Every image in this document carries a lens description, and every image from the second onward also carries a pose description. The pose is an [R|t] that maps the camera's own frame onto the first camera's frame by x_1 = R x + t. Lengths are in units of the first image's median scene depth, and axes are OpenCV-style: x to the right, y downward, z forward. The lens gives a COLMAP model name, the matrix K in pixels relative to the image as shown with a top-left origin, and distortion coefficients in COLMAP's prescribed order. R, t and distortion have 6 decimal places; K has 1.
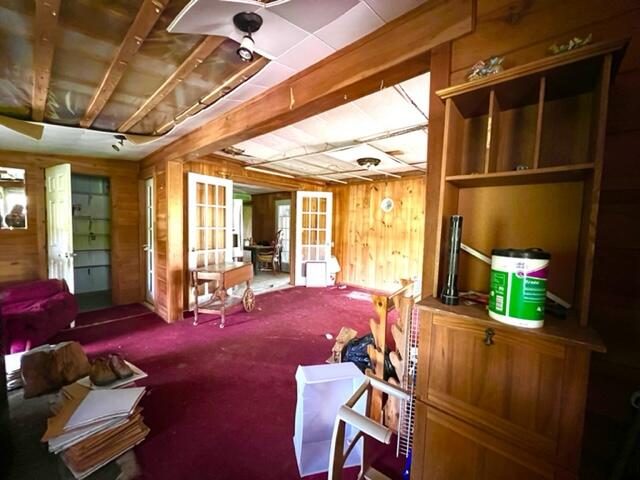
lens RADIAL K [[255.0, 0, 320.6], [0, 255.0, 241.7], [0, 0, 1]] dist [-0.001789, -0.000115]
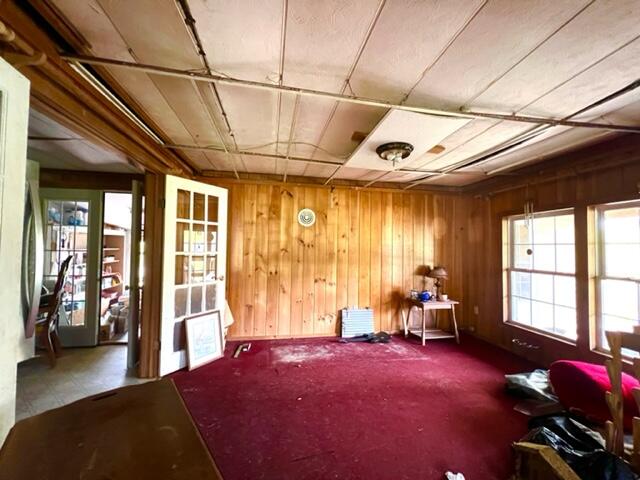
lens RADIAL K [[255.0, 0, 319.6], [0, 255.0, 239.1], [0, 0, 1]] dist [-0.001789, -0.000115]
pose [[0.620087, 0.010926, 0.784457, -0.289995], [0.043759, 0.997865, -0.048488, -0.041206], [-0.783312, 0.064394, 0.618285, 0.487394]]
